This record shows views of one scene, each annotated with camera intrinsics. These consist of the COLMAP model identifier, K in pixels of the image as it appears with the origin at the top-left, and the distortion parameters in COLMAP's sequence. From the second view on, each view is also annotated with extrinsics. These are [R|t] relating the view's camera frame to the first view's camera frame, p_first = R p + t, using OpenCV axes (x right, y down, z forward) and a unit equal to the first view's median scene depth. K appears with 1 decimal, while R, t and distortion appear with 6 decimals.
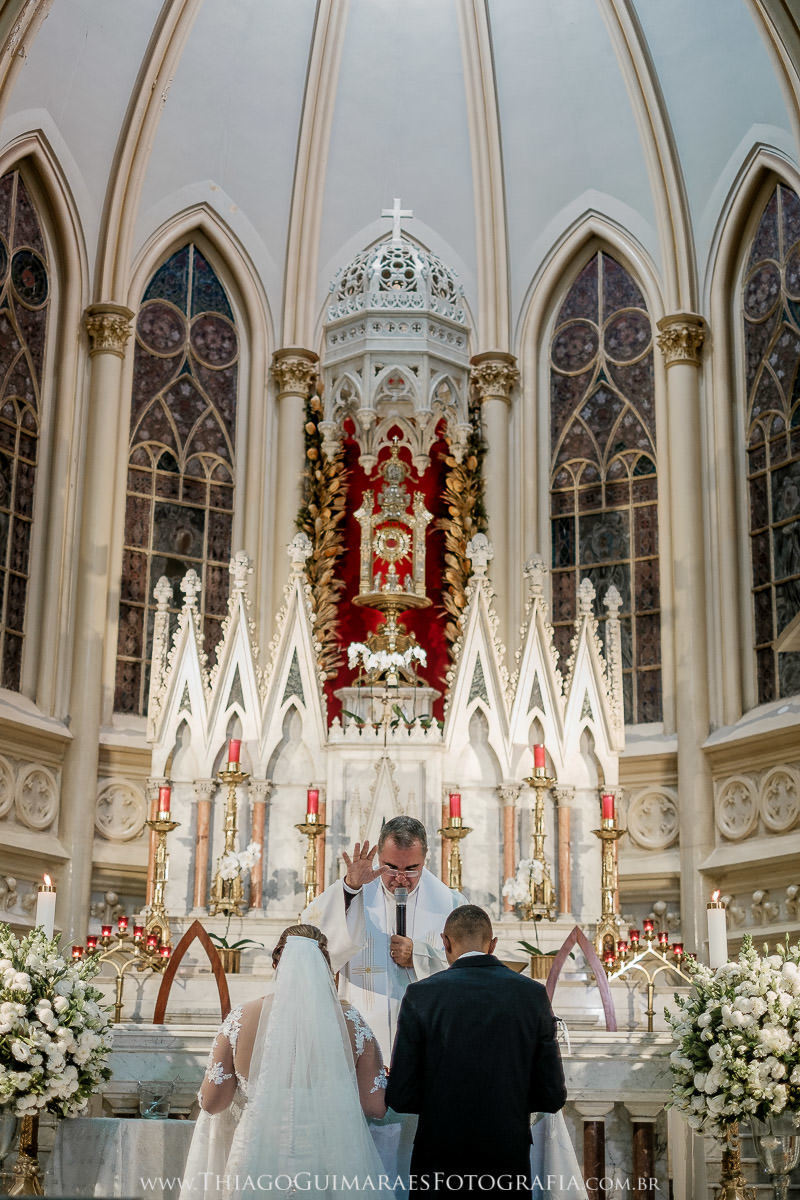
lens RADIAL K [[1825.8, 0, 400.0], [0, 1825.8, 600.0], [0, 0, 1]] dist [-0.018752, 0.007835]
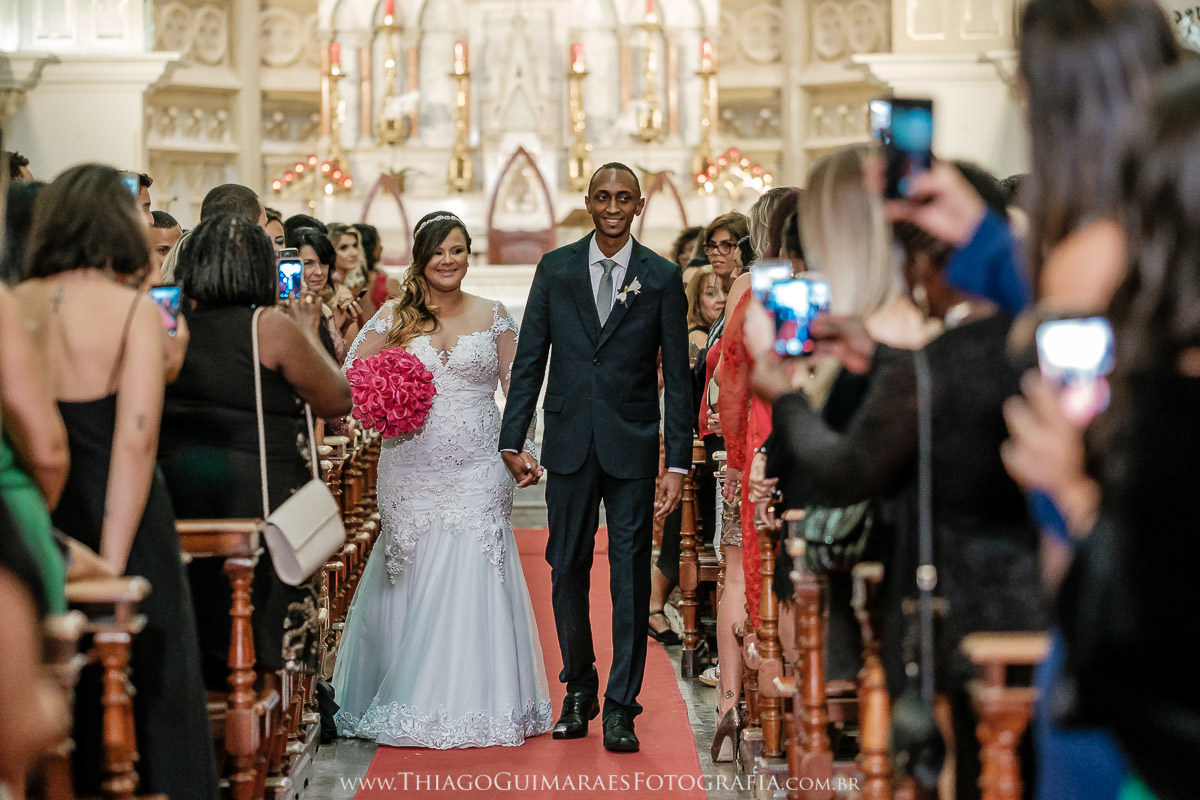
lens RADIAL K [[4670.1, 0, 600.0], [0, 4670.1, 400.0], [0, 0, 1]] dist [-0.058160, -0.577048]
pose [[0.999659, -0.026074, 0.001059, 0.034382], [0.024418, 0.948945, 0.314495, -0.612998], [-0.009206, -0.314362, 0.949258, -1.915523]]
